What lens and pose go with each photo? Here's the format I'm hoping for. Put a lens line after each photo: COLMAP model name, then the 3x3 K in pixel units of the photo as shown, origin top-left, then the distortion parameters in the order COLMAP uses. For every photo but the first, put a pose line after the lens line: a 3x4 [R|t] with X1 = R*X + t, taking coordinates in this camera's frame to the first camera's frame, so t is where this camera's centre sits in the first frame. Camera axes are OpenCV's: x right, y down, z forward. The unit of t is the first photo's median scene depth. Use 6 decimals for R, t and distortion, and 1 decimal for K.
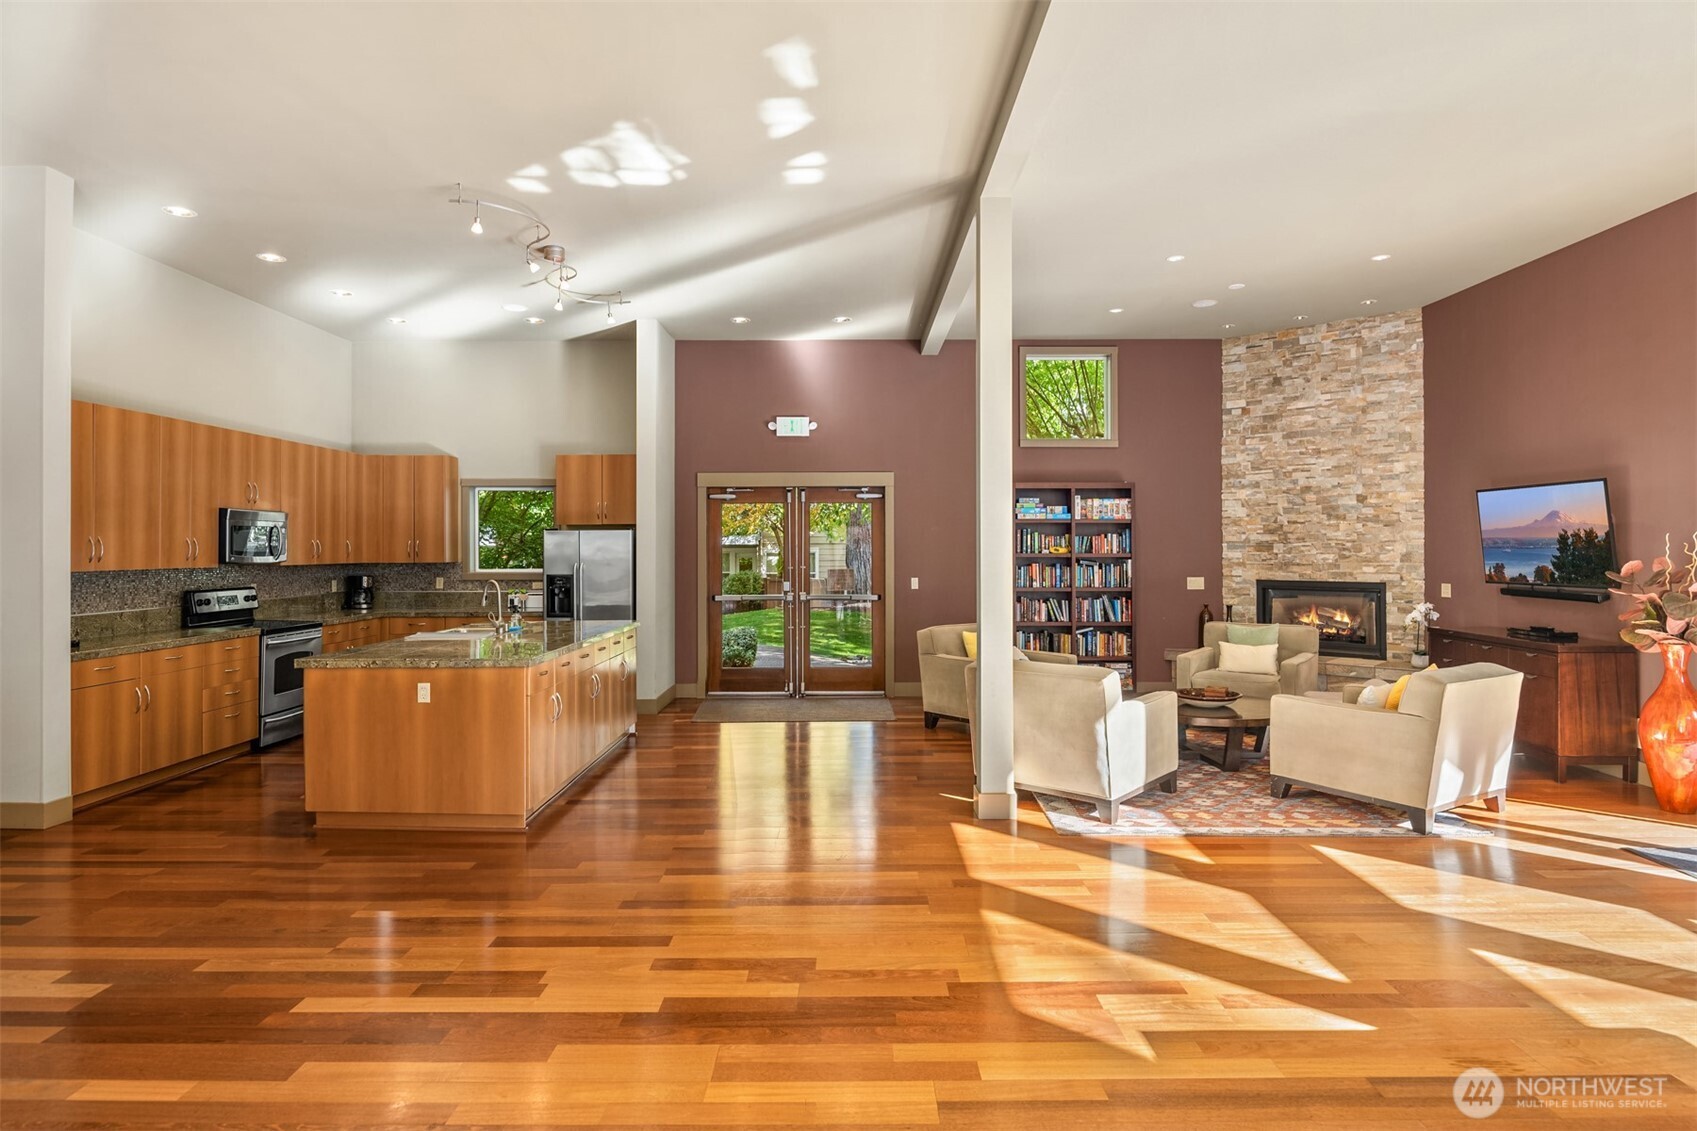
lens RADIAL K [[950.9, 0, 848.5], [0, 950.9, 565.5], [0, 0, 1]] dist [-0.000833, -0.000887]
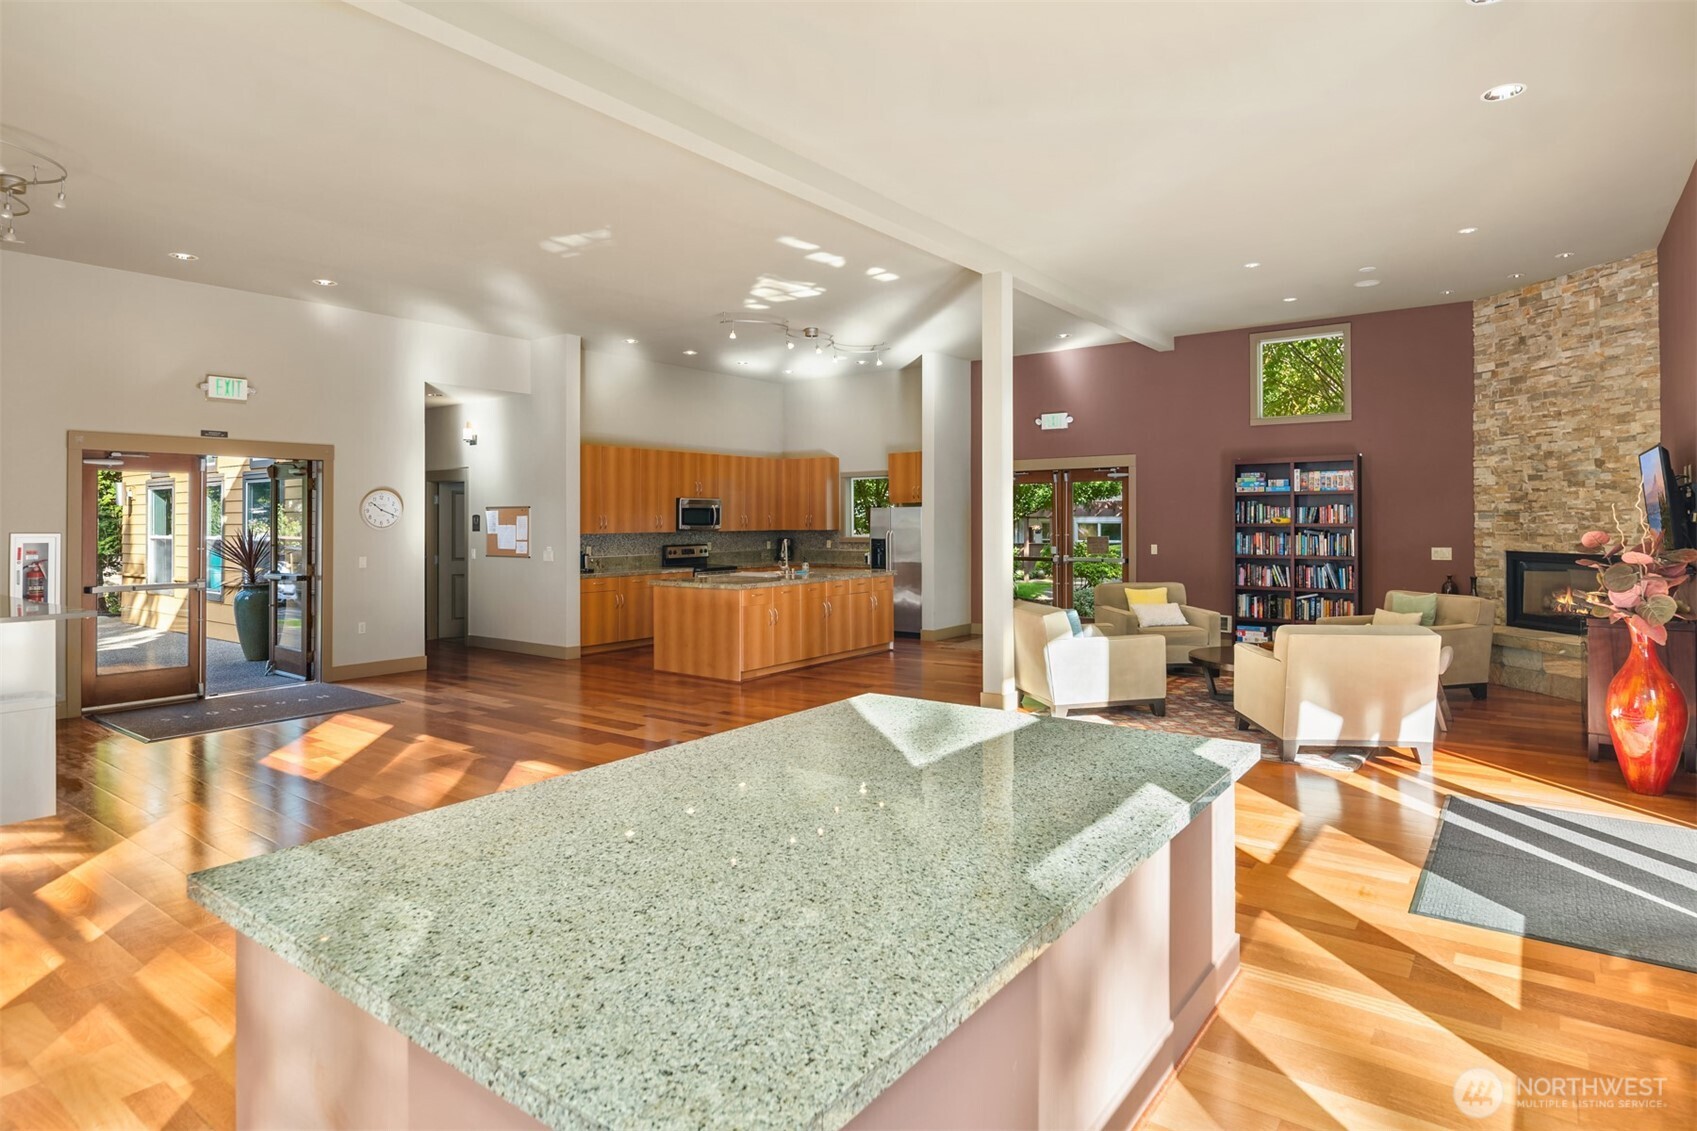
lens RADIAL K [[929.7, 0, 849.6], [0, 929.7, 542.3], [0, 0, 1]] dist [0.000475, -0.000703]
pose [[0.804789, 0.011165, -0.593456, 0.473651], [-0.005913, 0.999924, 0.010794, 0.000207], [0.593532, -0.005177, 0.804794, -0.142506]]
